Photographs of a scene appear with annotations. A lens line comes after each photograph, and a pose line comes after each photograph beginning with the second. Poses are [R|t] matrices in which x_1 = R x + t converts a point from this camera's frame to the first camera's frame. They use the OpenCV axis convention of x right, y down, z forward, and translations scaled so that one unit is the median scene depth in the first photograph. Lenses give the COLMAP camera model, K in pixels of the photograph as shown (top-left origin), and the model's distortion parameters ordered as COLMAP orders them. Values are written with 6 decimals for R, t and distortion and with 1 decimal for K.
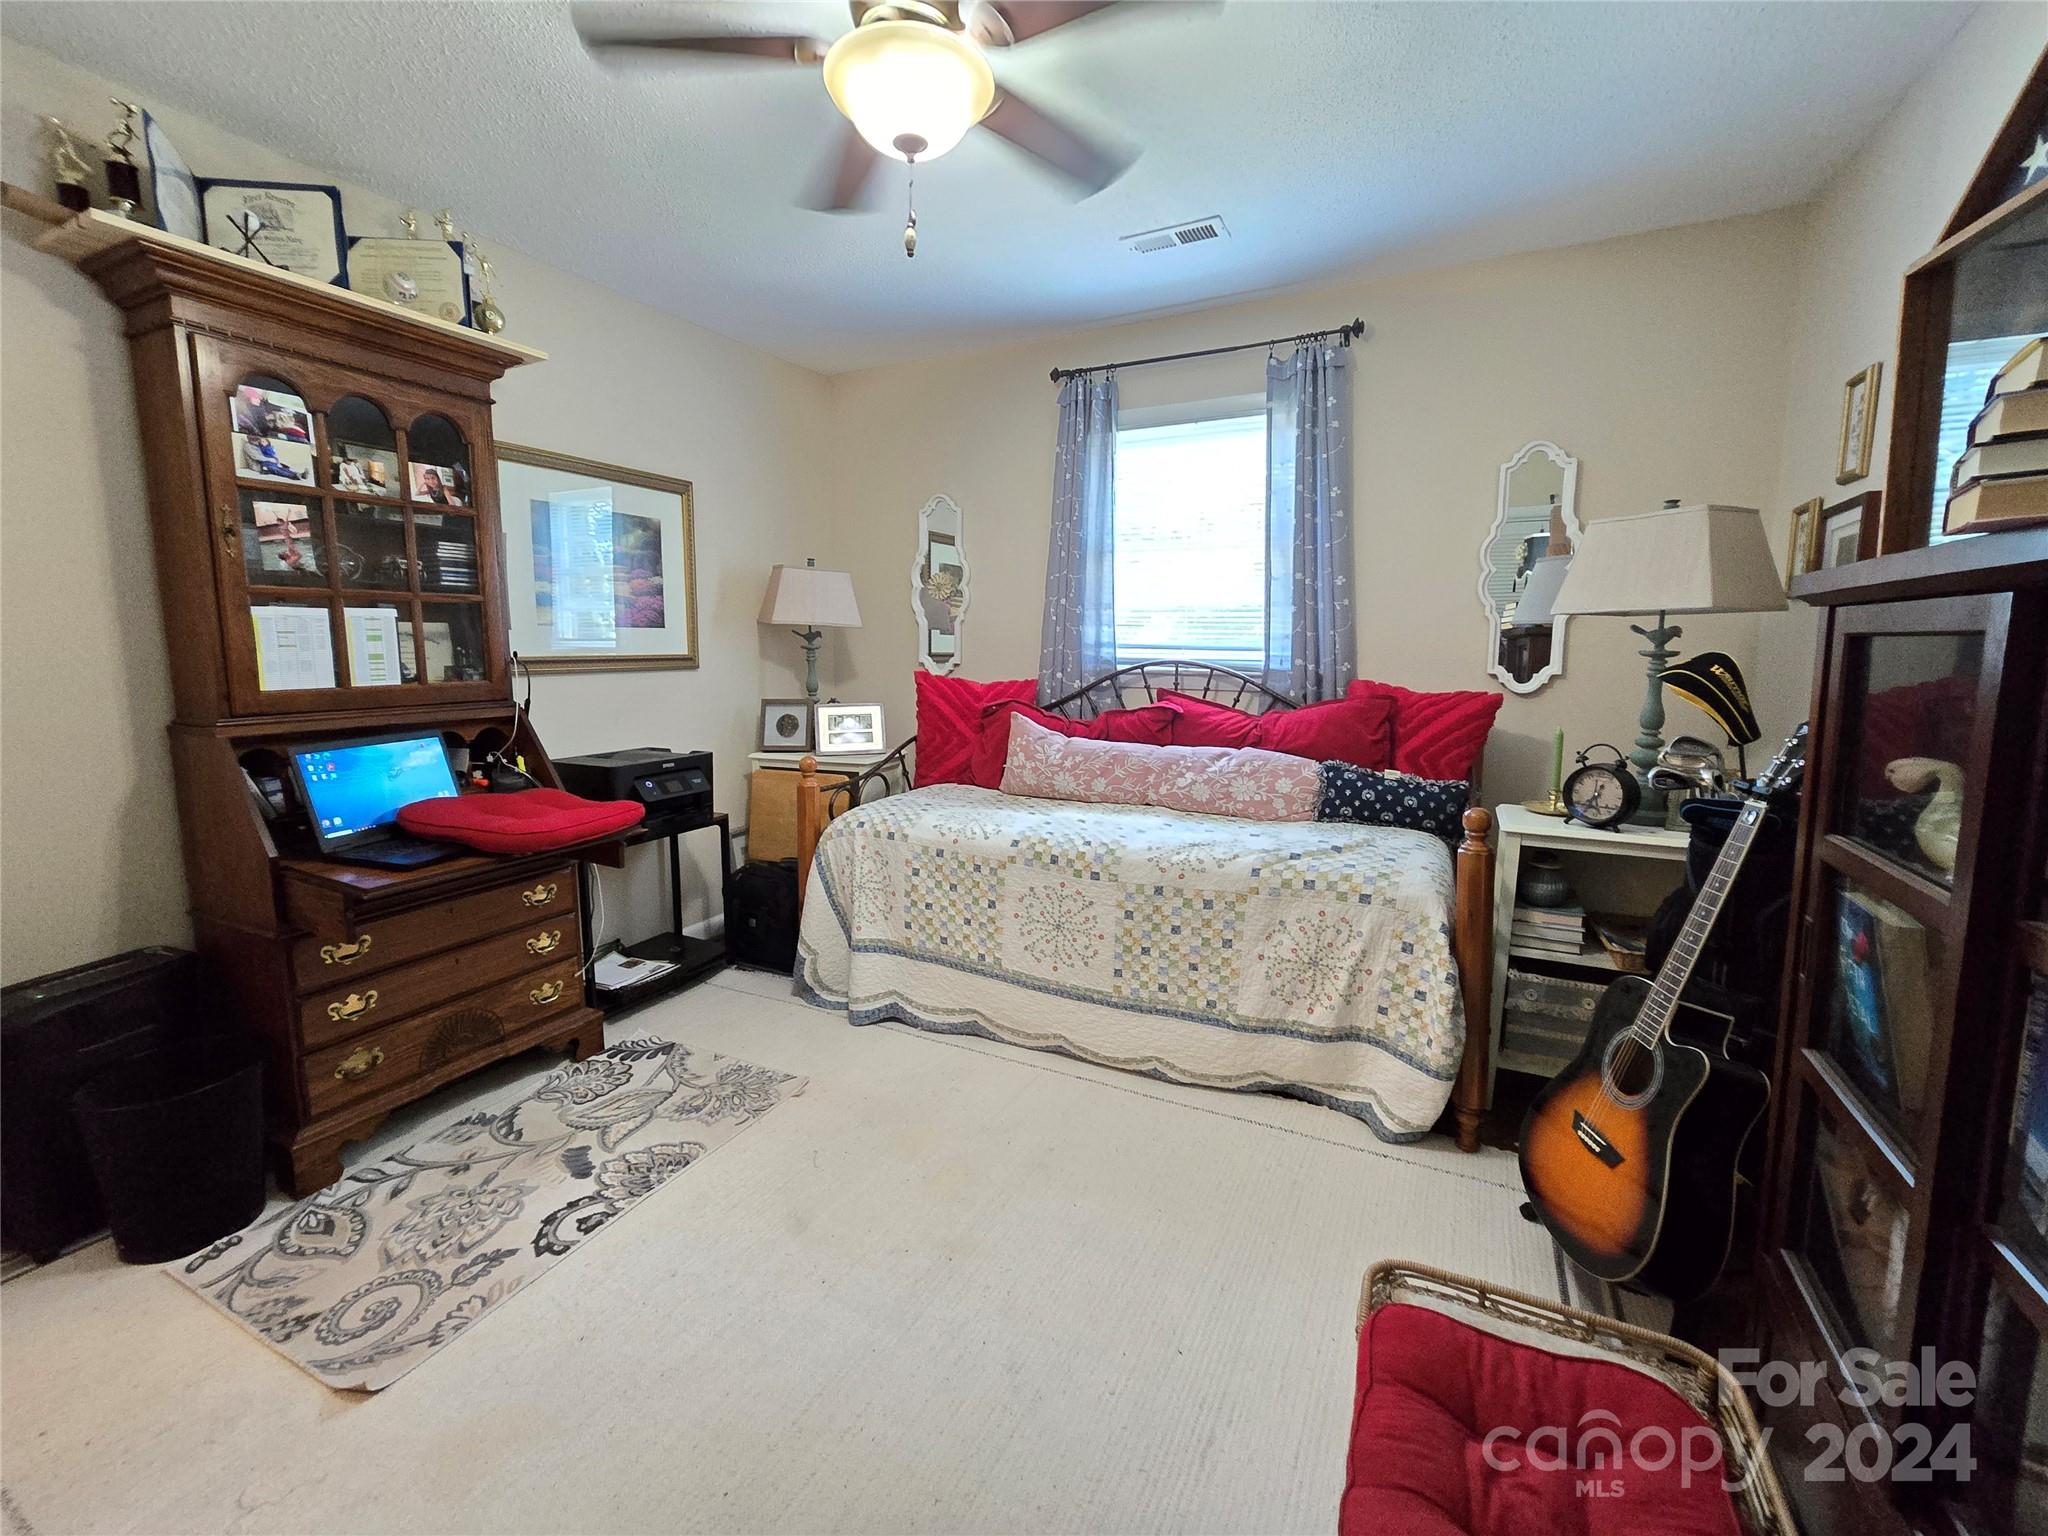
lens RADIAL K [[851.2, 0, 1023.4], [0, 851.2, 755.2], [0, 0, 1]] dist [-0.003982, -0.000824]
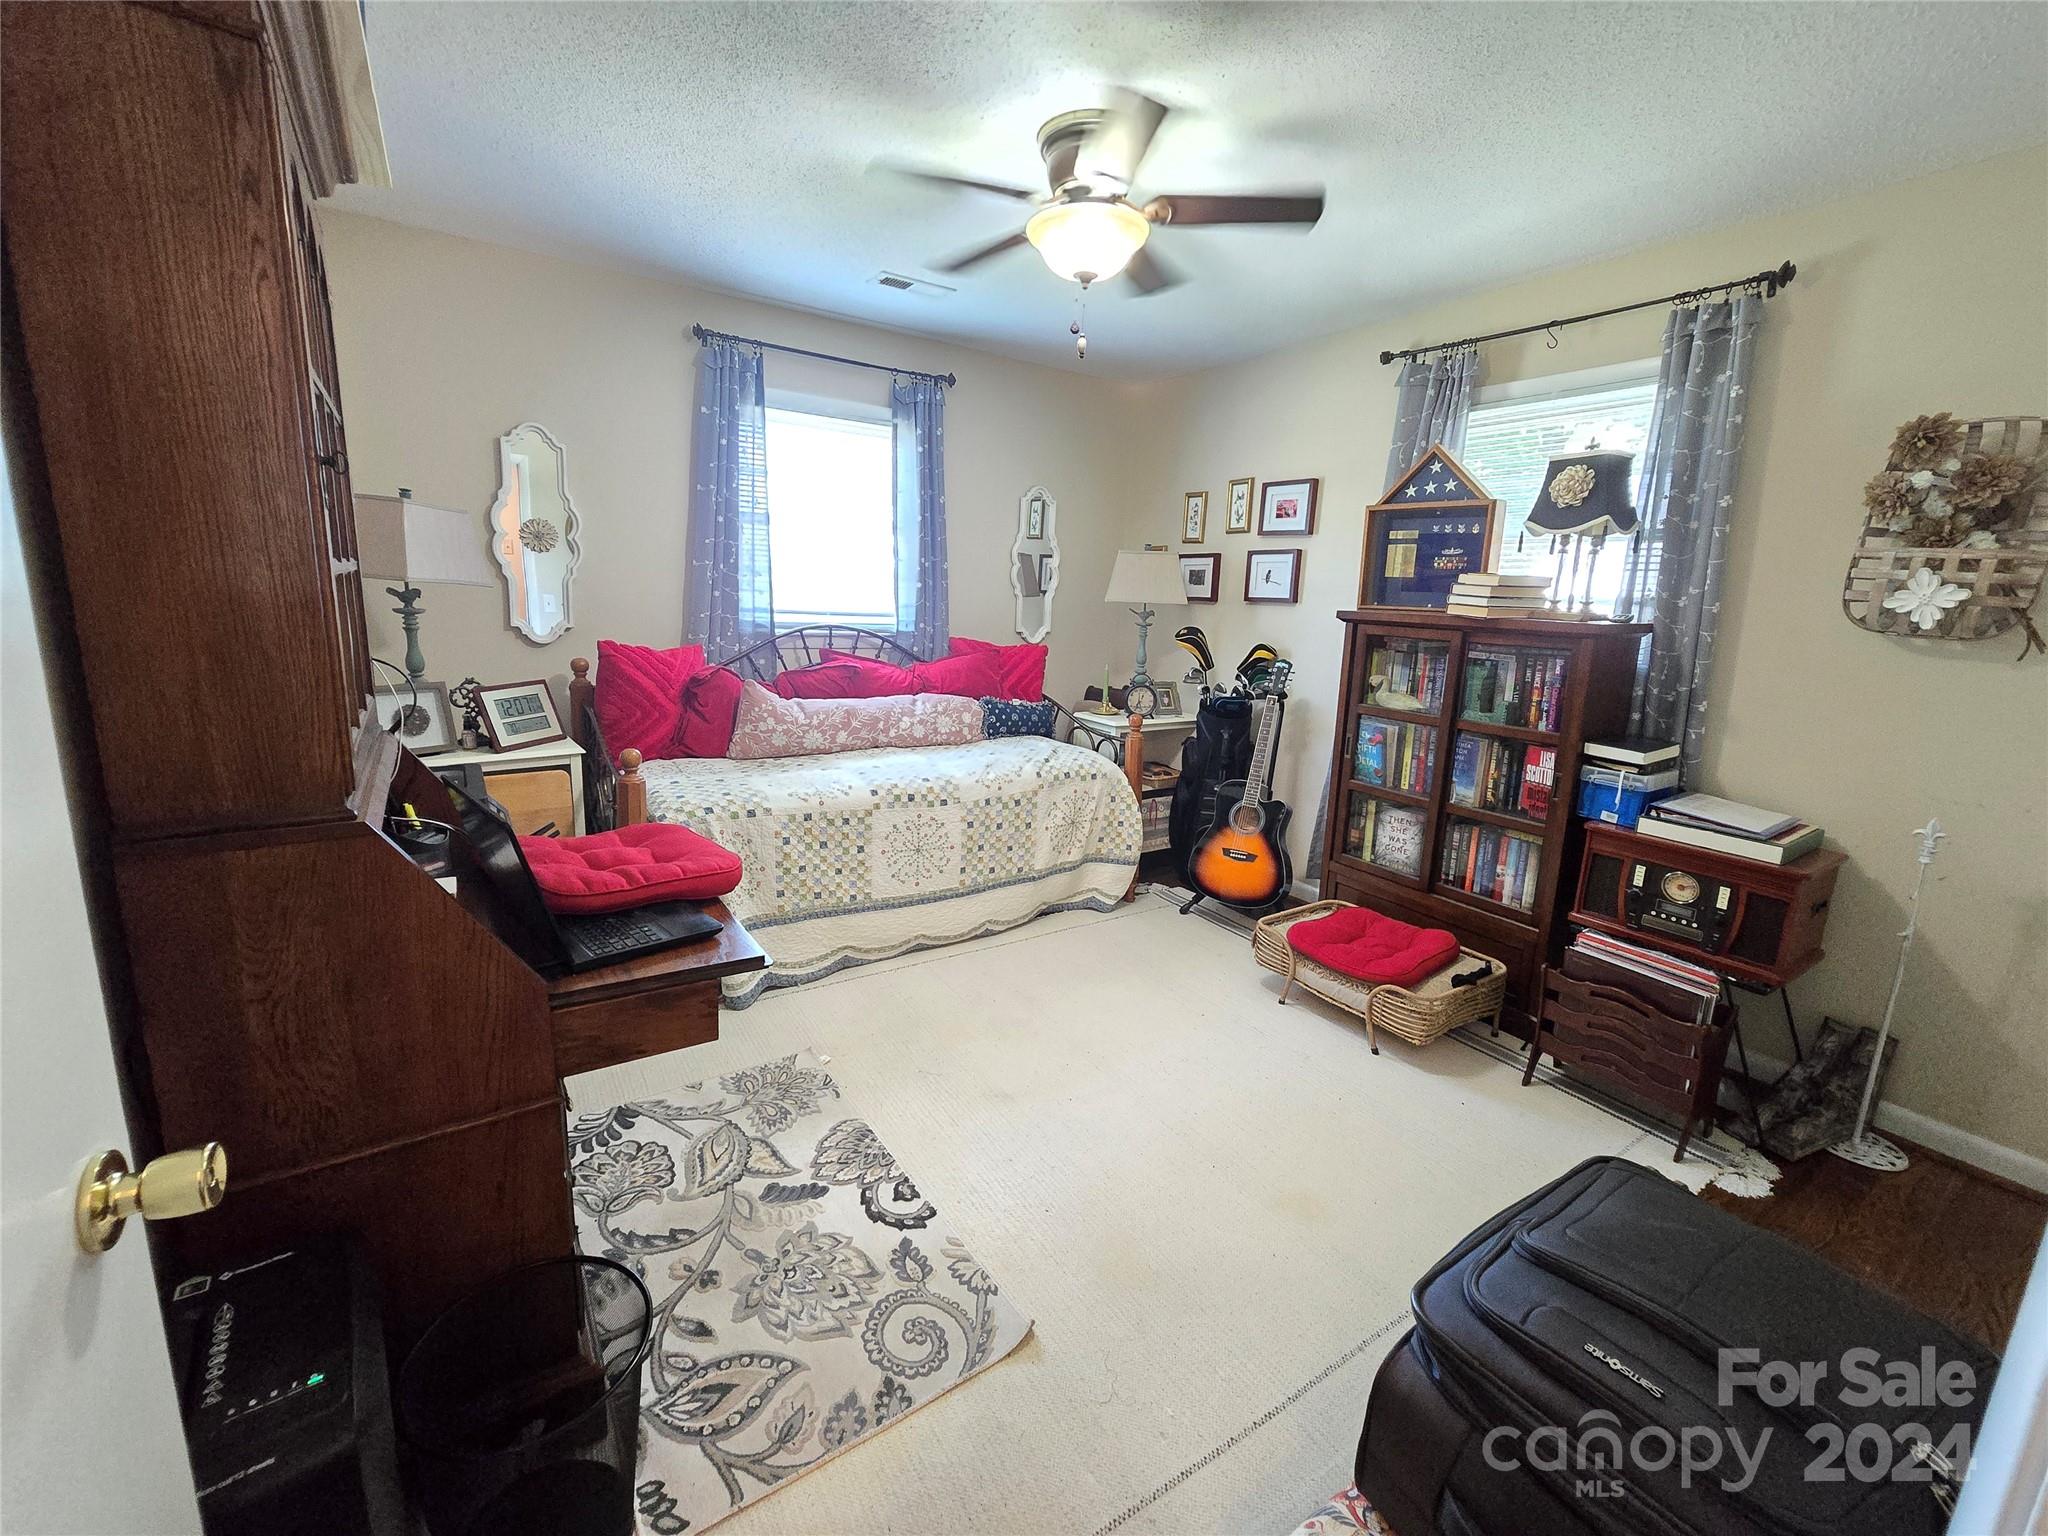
lens RADIAL K [[851.2, 0, 1017.0], [0, 851.2, 757.4], [0, 0, 1]] dist [-0.003982, -0.000824]
pose [[0.487713, -0.155048, 0.859125, -0.913274], [0.075380, 0.987906, 0.135497, -0.087856], [-0.869743, -0.001323, 0.493502, 0.253812]]
